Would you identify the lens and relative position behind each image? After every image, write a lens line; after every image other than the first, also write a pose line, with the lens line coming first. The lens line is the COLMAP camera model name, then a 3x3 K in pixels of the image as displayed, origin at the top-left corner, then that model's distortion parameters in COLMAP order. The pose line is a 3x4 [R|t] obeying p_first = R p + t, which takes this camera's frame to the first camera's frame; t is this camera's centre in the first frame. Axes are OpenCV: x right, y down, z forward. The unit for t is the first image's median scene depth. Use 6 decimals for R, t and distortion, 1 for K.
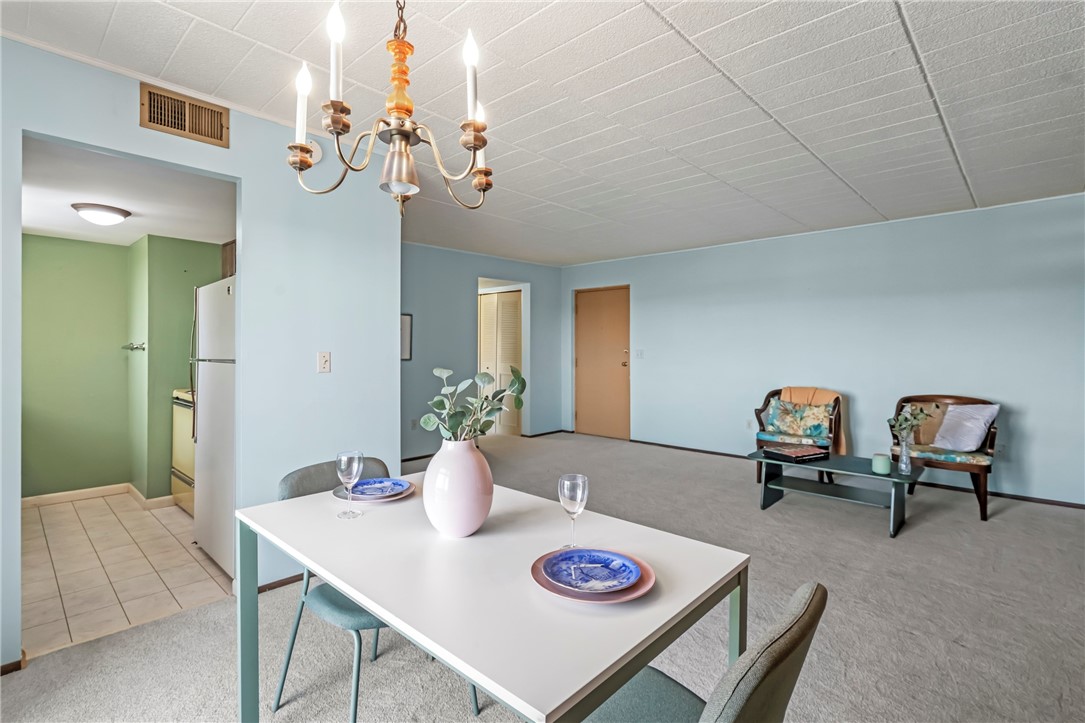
lens RADIAL K [[501.5, 0, 552.5], [0, 501.5, 348.0], [0, 0, 1]] dist [-0.013102, 0.005258]
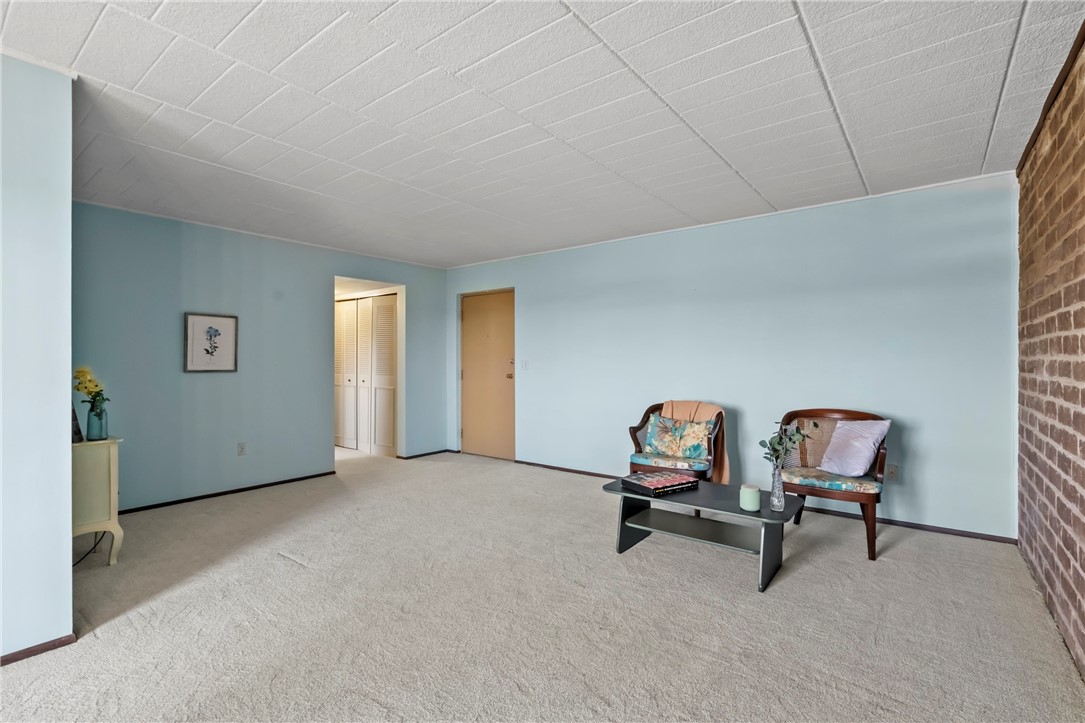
lens RADIAL K [[501.5, 0, 536.3], [0, 501.5, 362.8], [0, 0, 1]] dist [-0.013102, 0.005258]
pose [[0.995334, -0.001704, 0.096476, 0.192738], [0.001387, 0.999993, 0.003350, 0.010380], [-0.096481, -0.003201, 0.995330, 0.189492]]
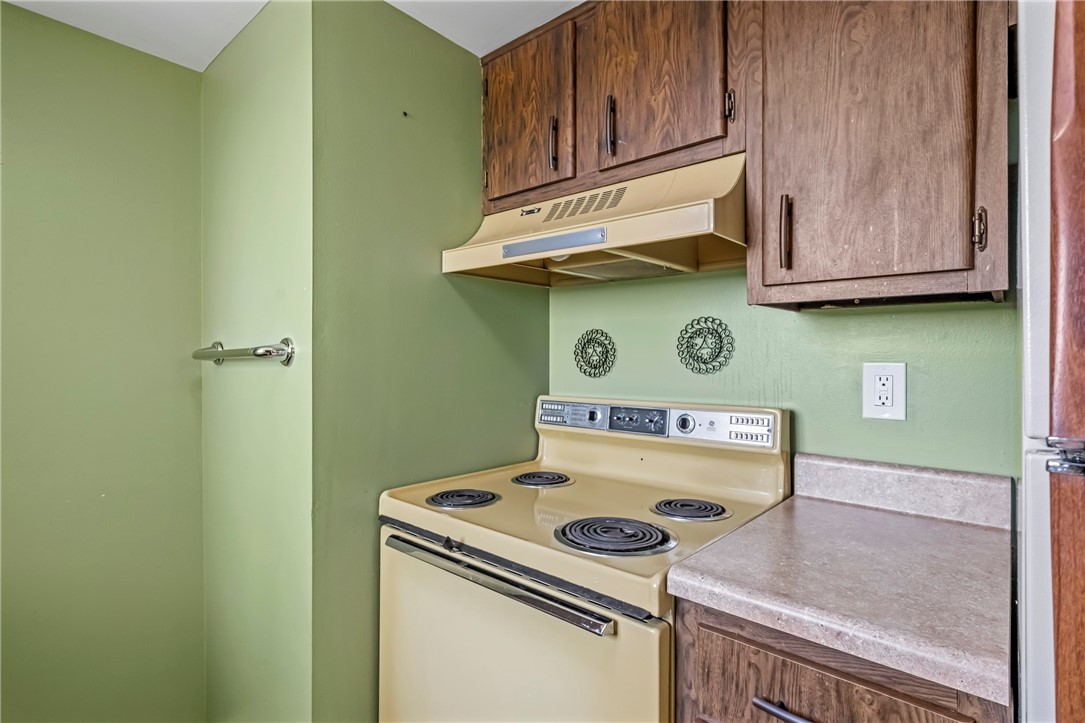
lens RADIAL K [[521.8, 0, 538.4], [0, 521.8, 354.7], [0, 0, 1]] dist [0.001201, 0.000624]
pose [[0.999979, -0.001163, -0.006345, -0.650355], [0.001164, 0.999999, 0.000117, -0.000602], [0.006345, -0.000125, 0.999980, 0.667608]]
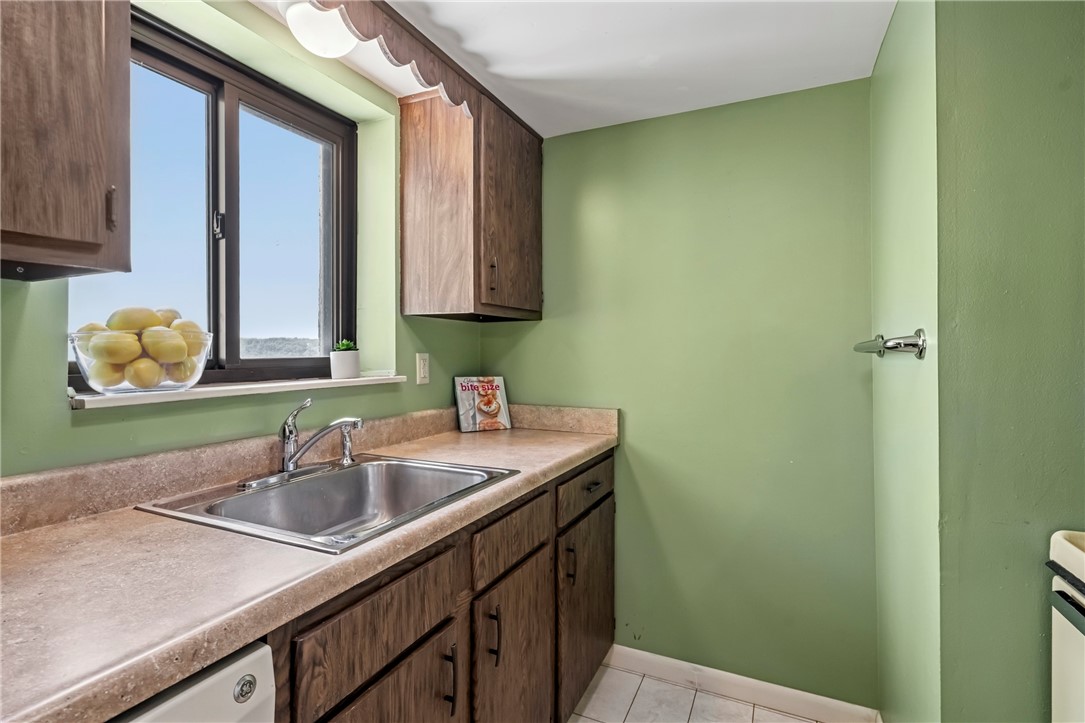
lens RADIAL K [[521.8, 0, 538.3], [0, 521.8, 349.5], [0, 0, 1]] dist [0.001201, 0.000624]
pose [[0.286676, -0.006110, -0.958008, -0.586825], [0.010438, 0.999940, -0.003254, -0.000601], [0.957971, -0.009067, 0.286722, 0.693525]]
